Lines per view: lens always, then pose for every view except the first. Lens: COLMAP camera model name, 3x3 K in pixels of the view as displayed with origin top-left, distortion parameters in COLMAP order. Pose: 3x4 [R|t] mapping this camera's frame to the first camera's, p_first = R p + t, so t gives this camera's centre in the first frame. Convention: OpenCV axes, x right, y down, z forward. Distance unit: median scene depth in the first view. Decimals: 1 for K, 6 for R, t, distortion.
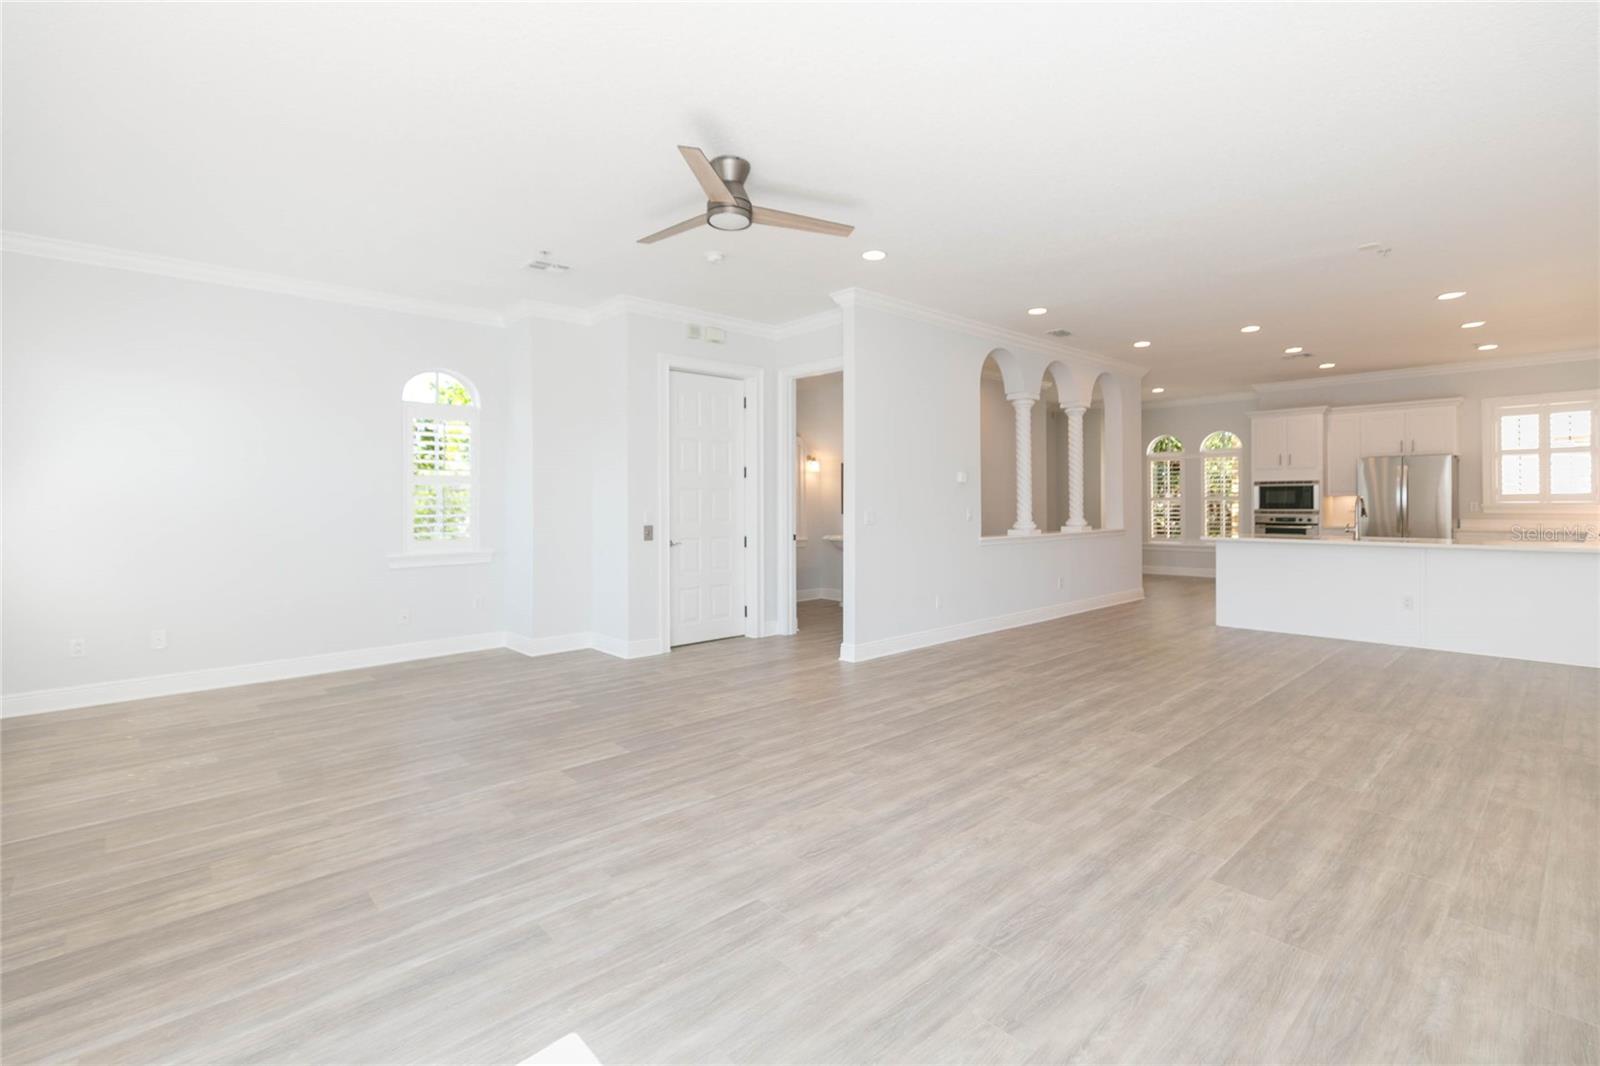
lens RADIAL K [[735.7, 0, 804.2], [0, 735.7, 497.7], [0, 0, 1]] dist [0.001436, 0.000218]
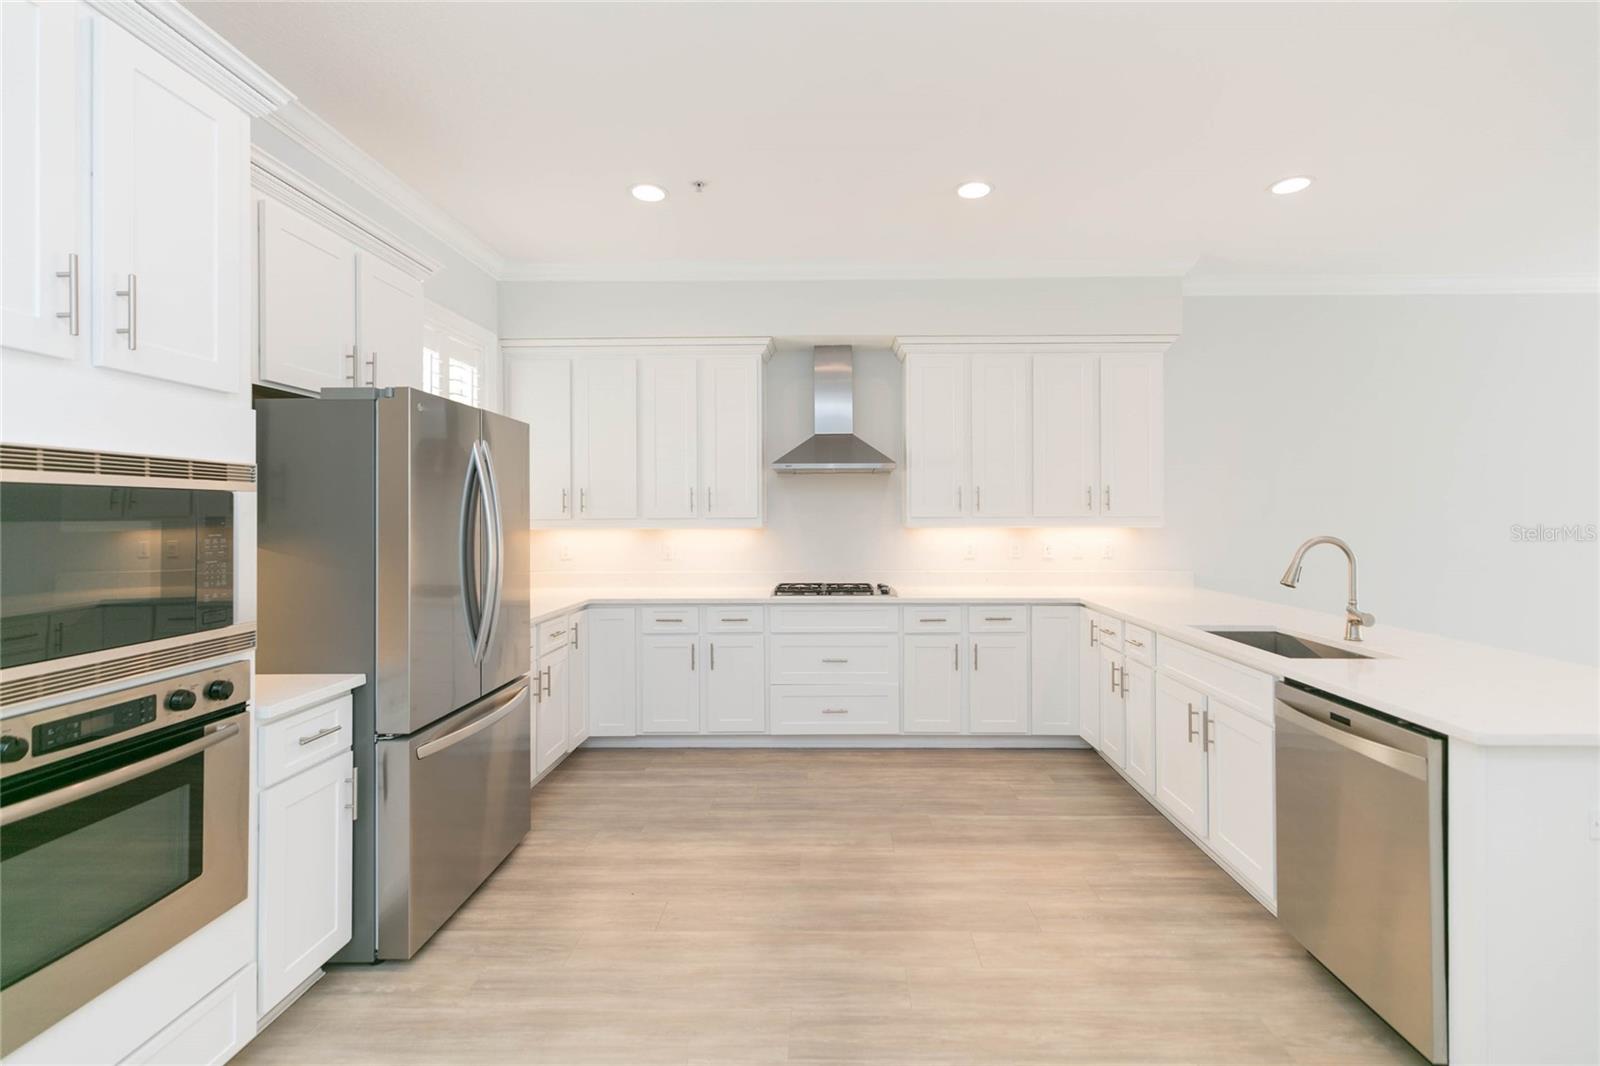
lens RADIAL K [[713.7, 0, 833.8], [0, 713.7, 510.7], [0, 0, 1]] dist [-0.000748, -0.000299]
pose [[-0.718415, 0.013860, 0.695476, 1.245529], [0.006963, 0.999895, -0.012734, -0.023674], [-0.695579, -0.004306, -0.718436, 2.727237]]
